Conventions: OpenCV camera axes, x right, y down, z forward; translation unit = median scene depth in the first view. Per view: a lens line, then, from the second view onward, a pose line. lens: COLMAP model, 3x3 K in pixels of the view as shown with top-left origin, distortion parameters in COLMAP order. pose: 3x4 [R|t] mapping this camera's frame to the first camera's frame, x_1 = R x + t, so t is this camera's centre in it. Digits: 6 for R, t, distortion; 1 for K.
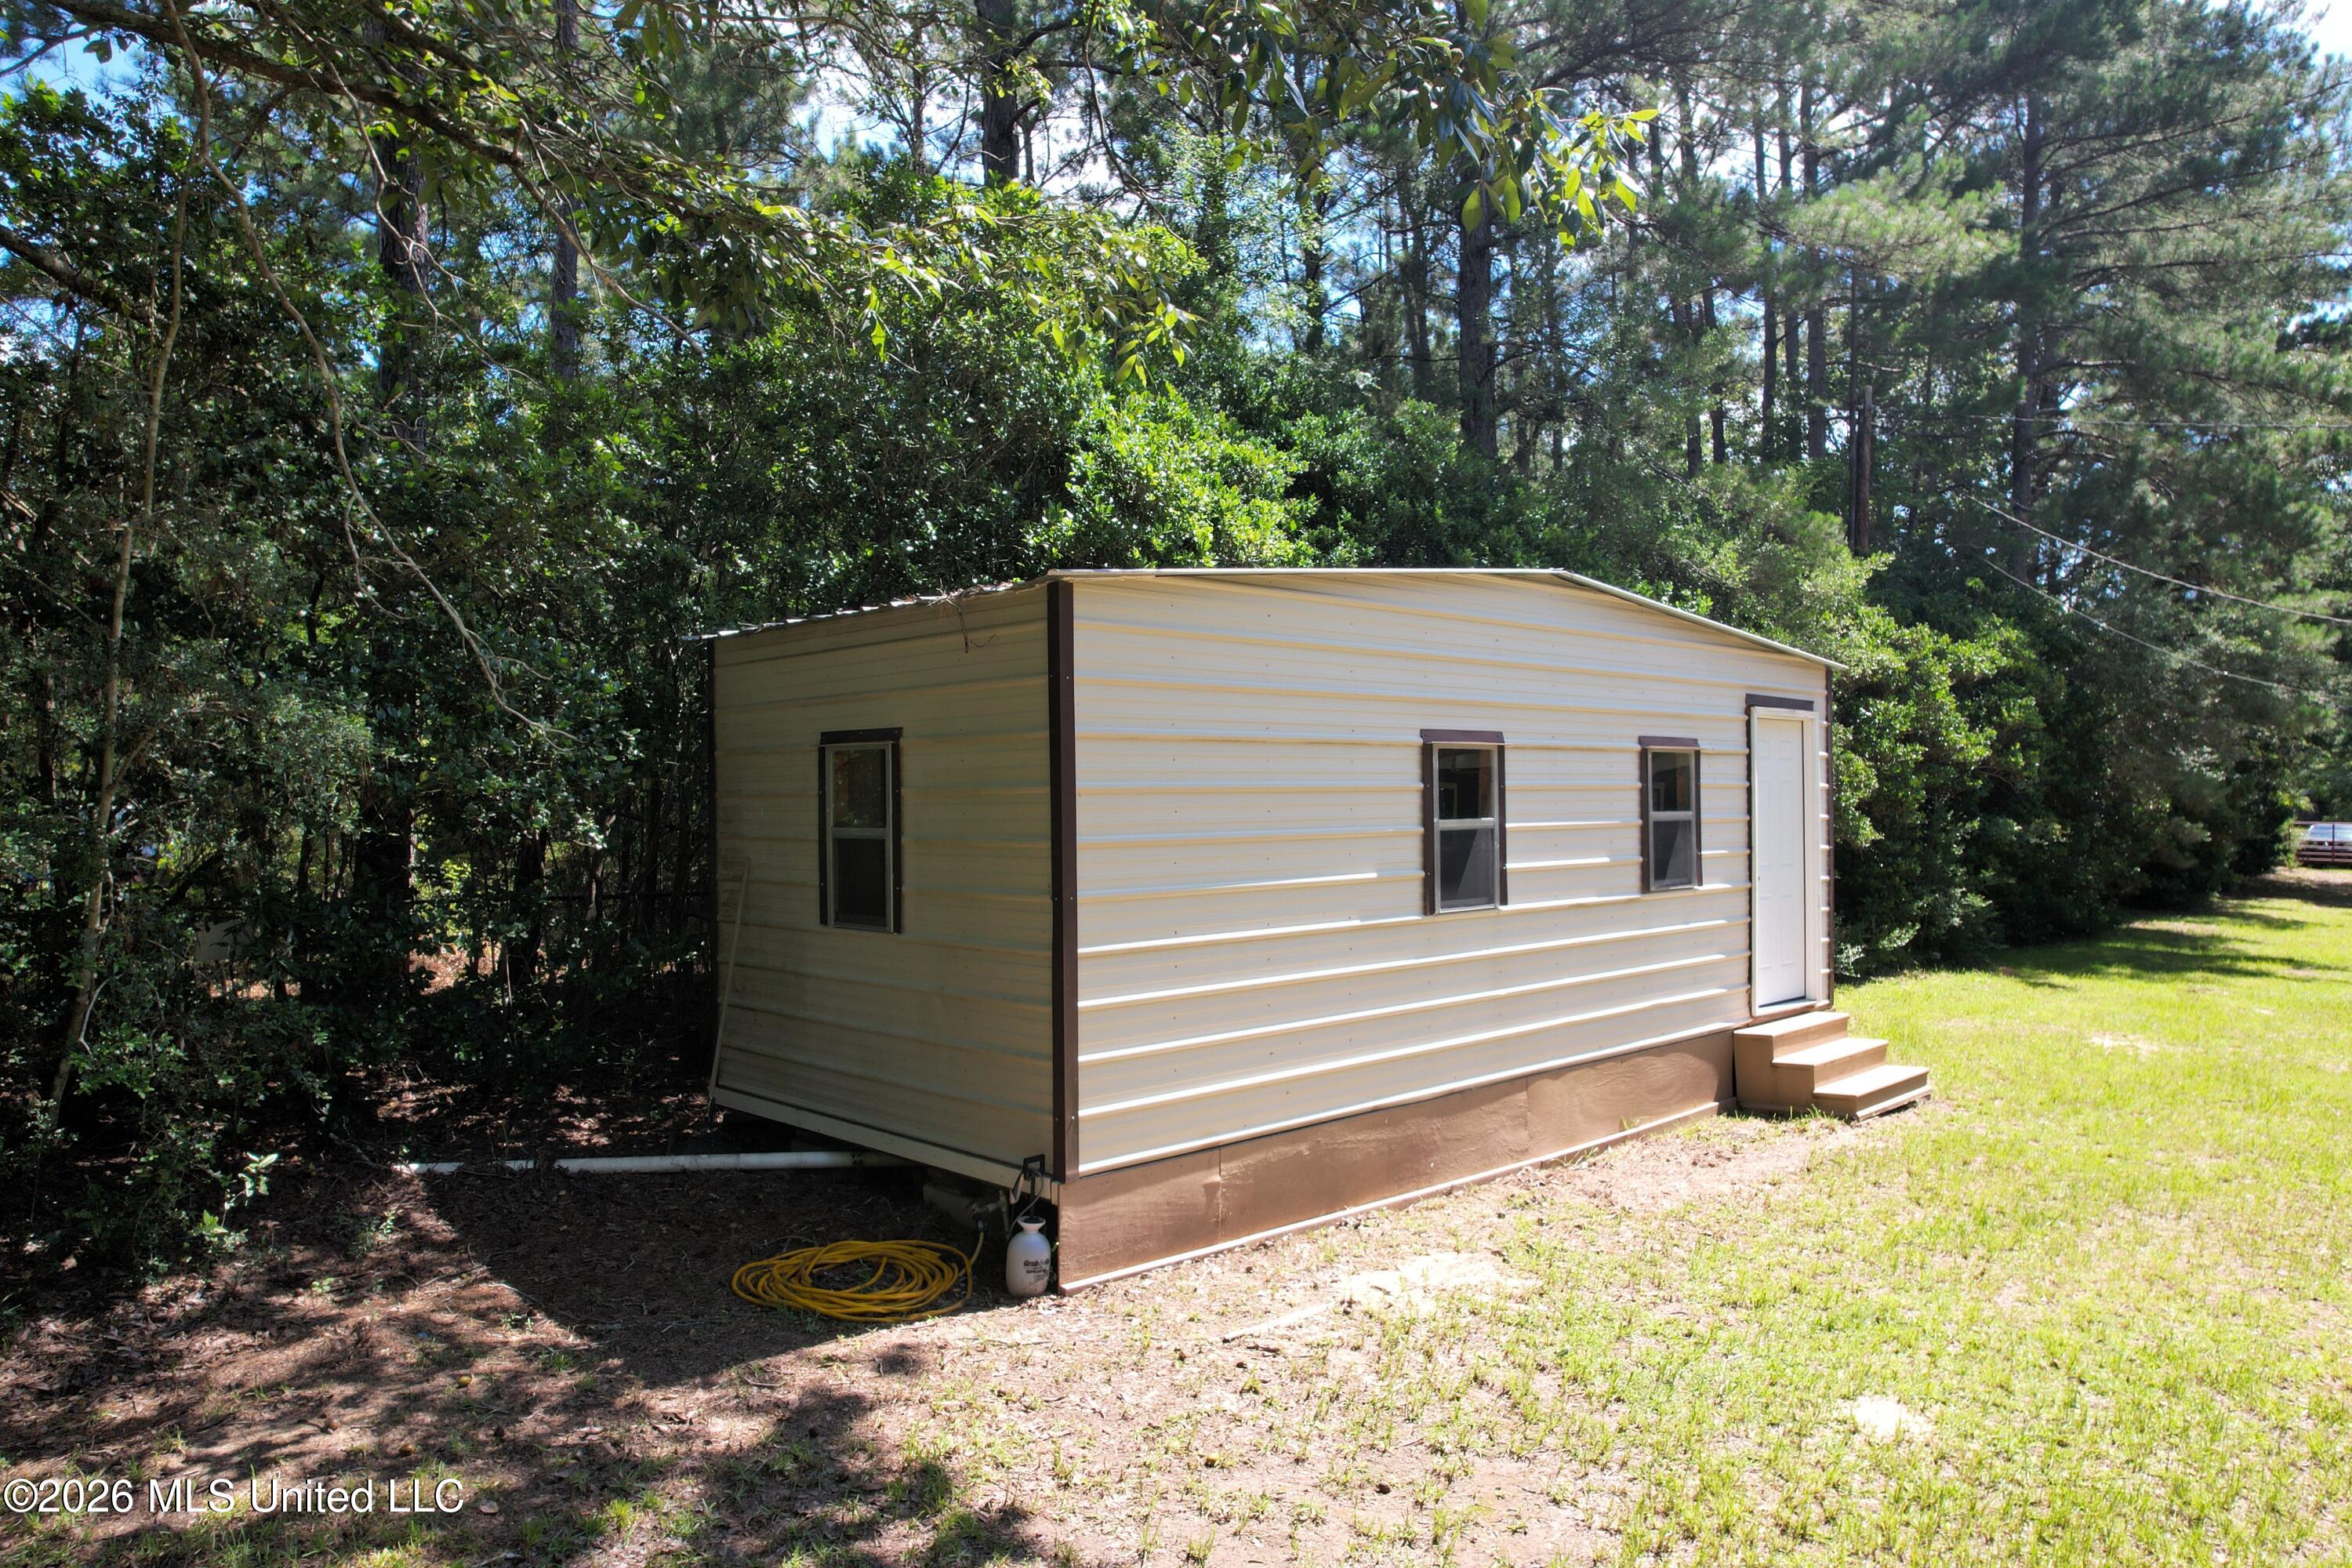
lens RADIAL K [[1574.6, 0, 1175.5], [0, 1574.6, 781.9], [0, 0, 1]] dist [-0.068147, 0.063992]
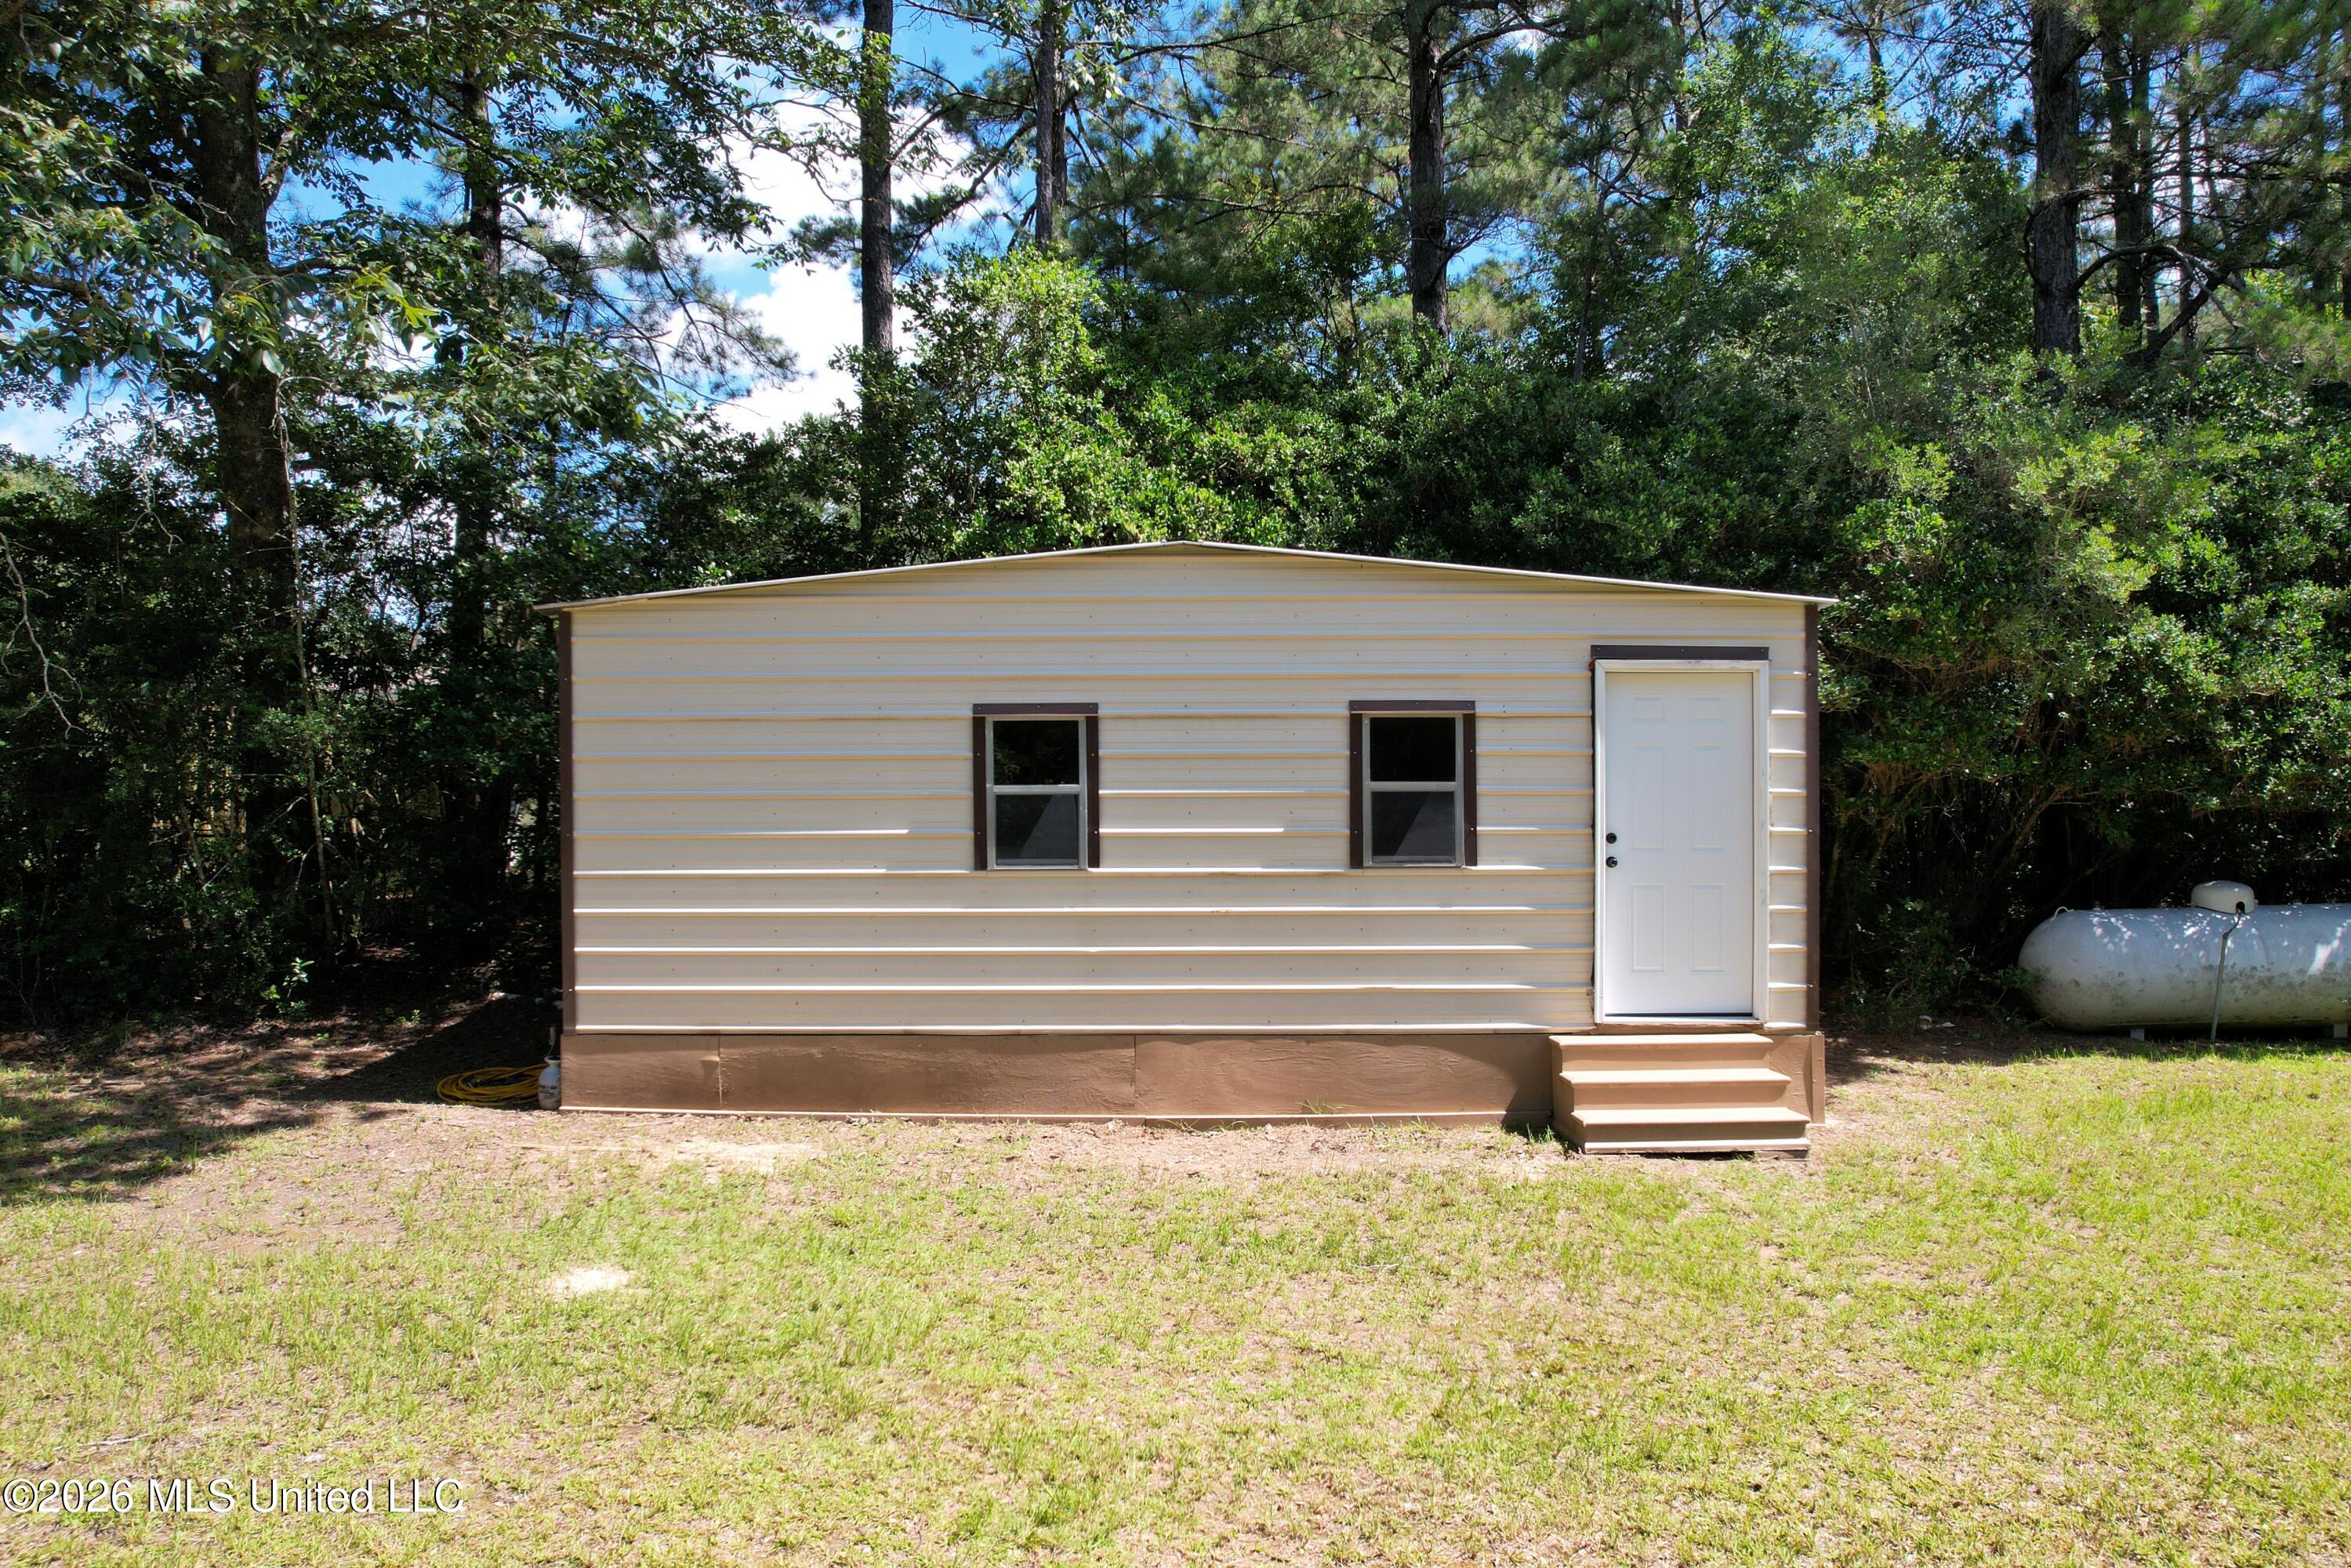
lens RADIAL K [[1574.0, 0, 1175.0], [0, 1574.0, 781.9], [0, 0, 1]] dist [-0.068147, 0.063992]
pose [[0.717196, 0.008670, -0.696817, 0.905824], [0.004224, 0.999850, 0.016789, 0.003161], [0.696858, -0.014984, 0.717052, 0.257342]]
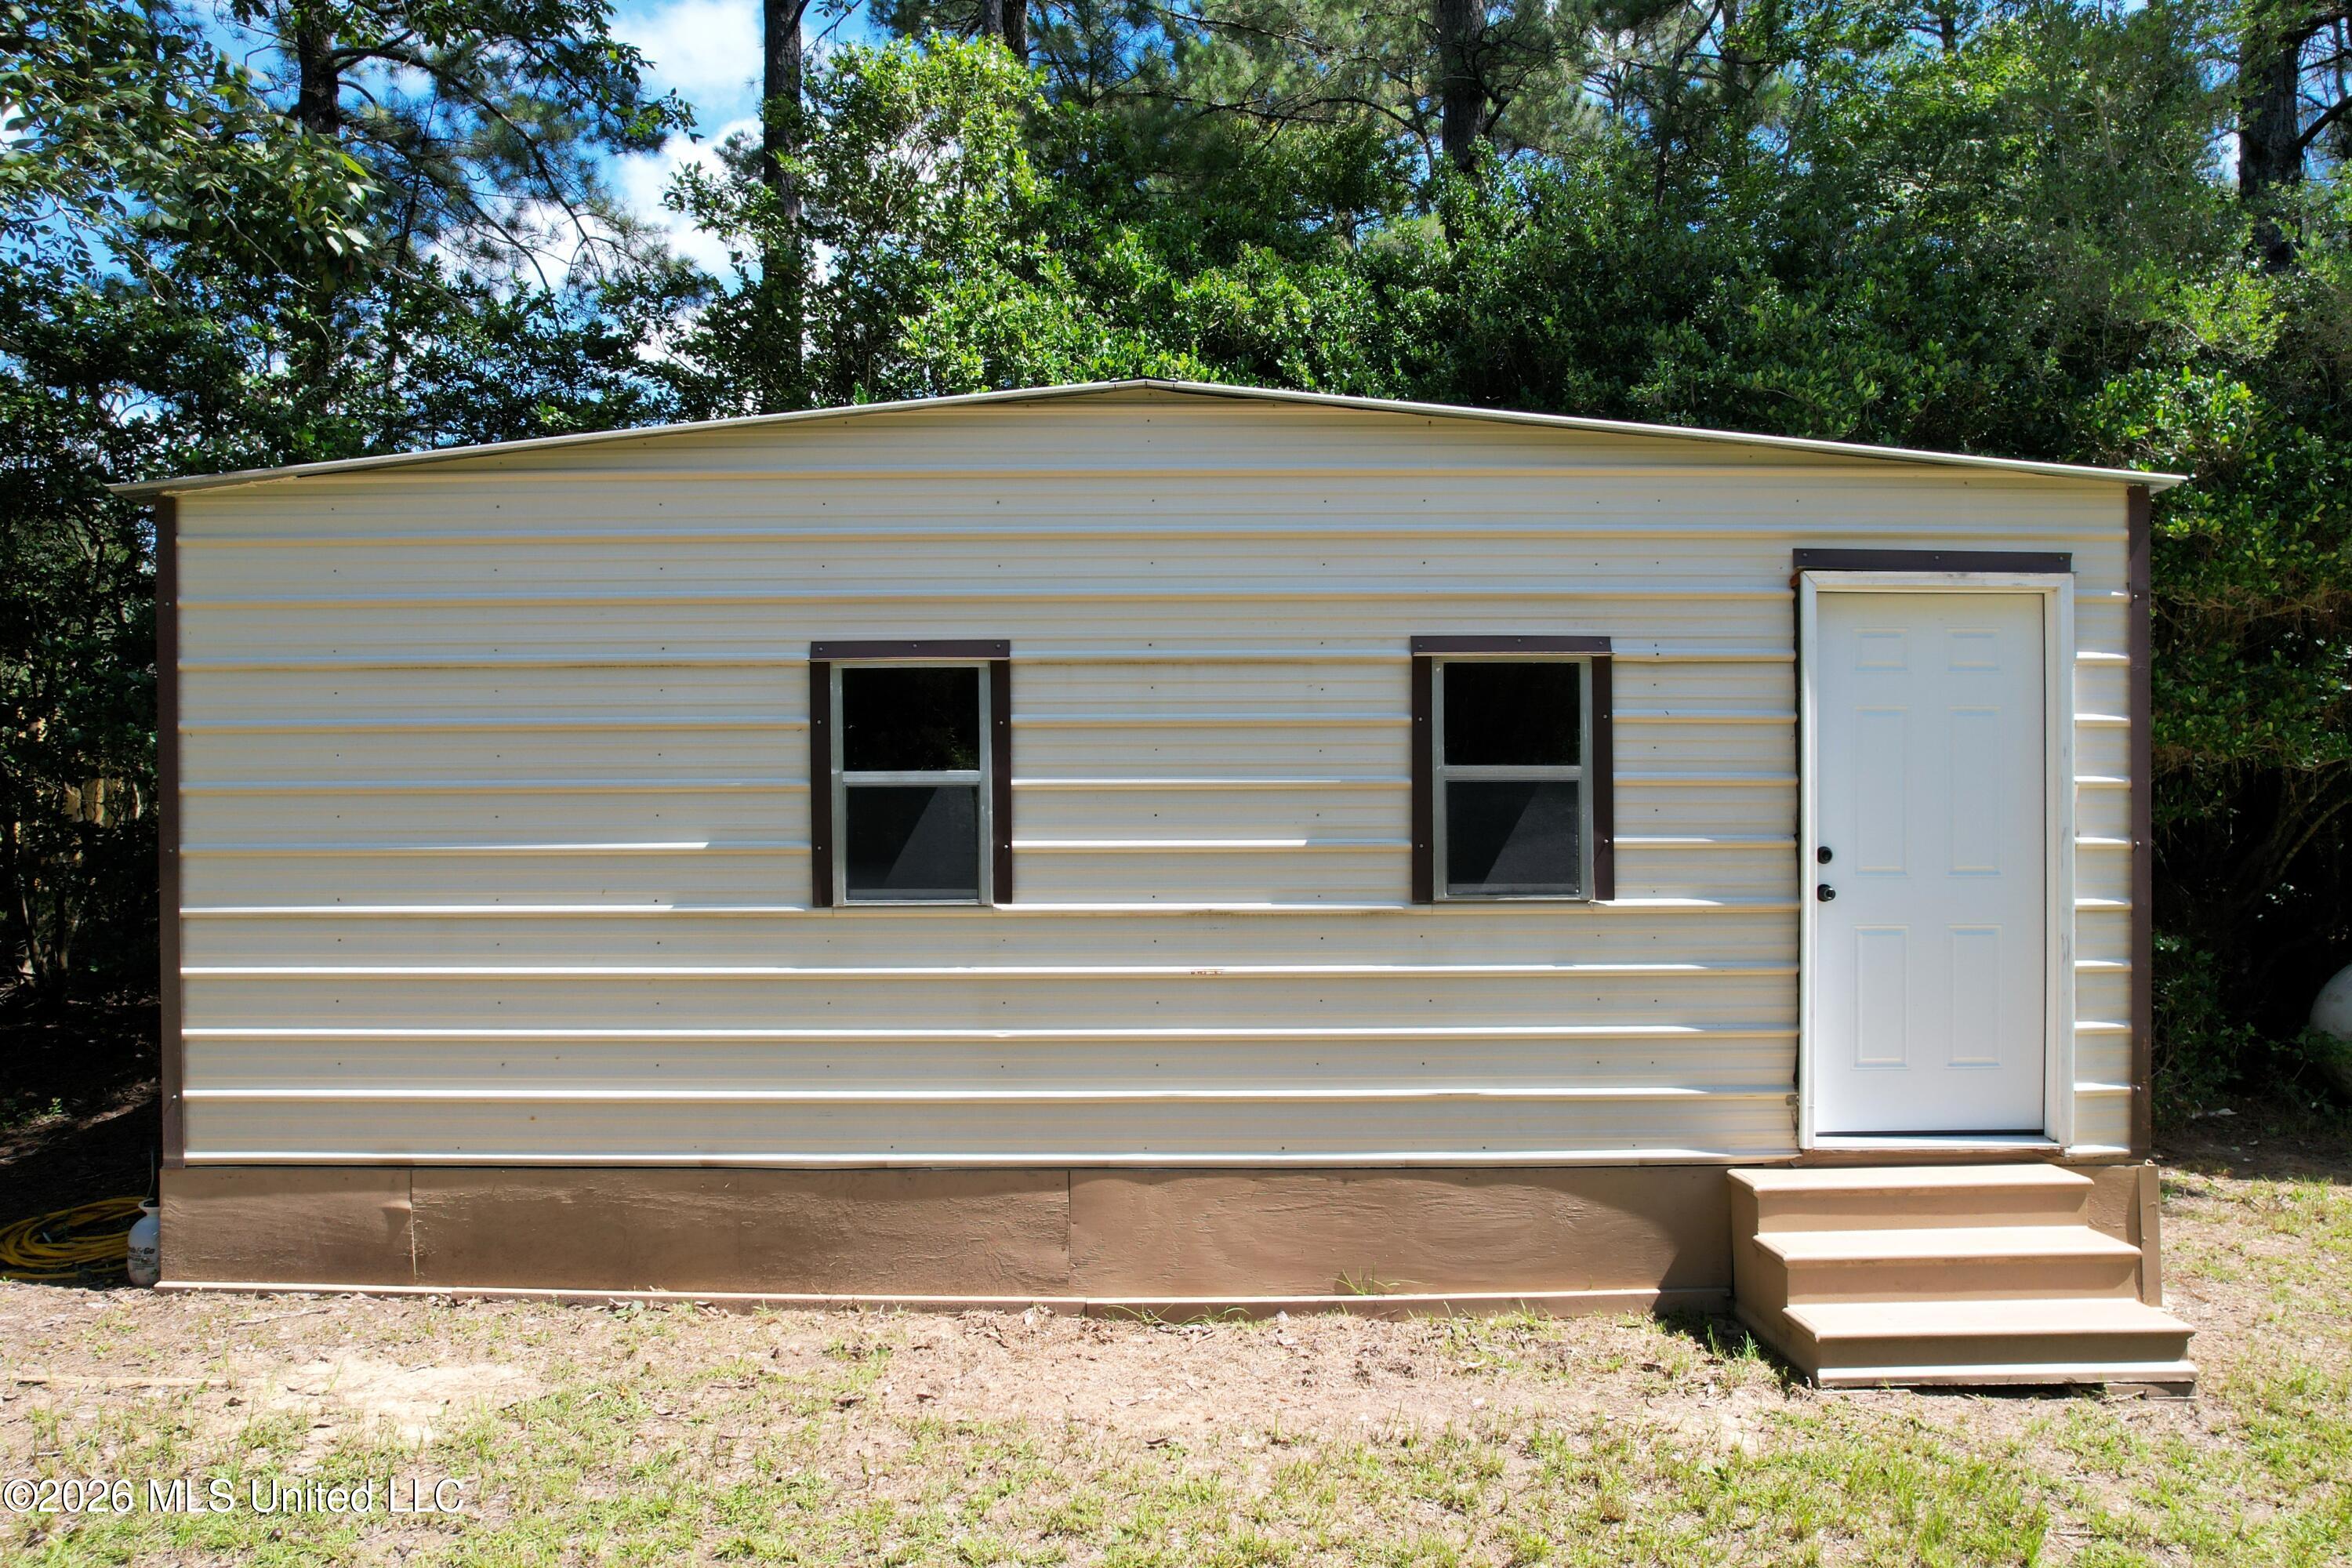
lens RADIAL K [[1574.6, 0, 1175.5], [0, 1574.6, 781.9], [0, 0, 1]] dist [-0.068147, 0.063992]
pose [[0.721833, 0.006257, -0.692039, 0.661158], [0.004521, 0.999895, 0.013756, 0.017448], [0.692052, -0.013058, 0.721729, 0.526999]]
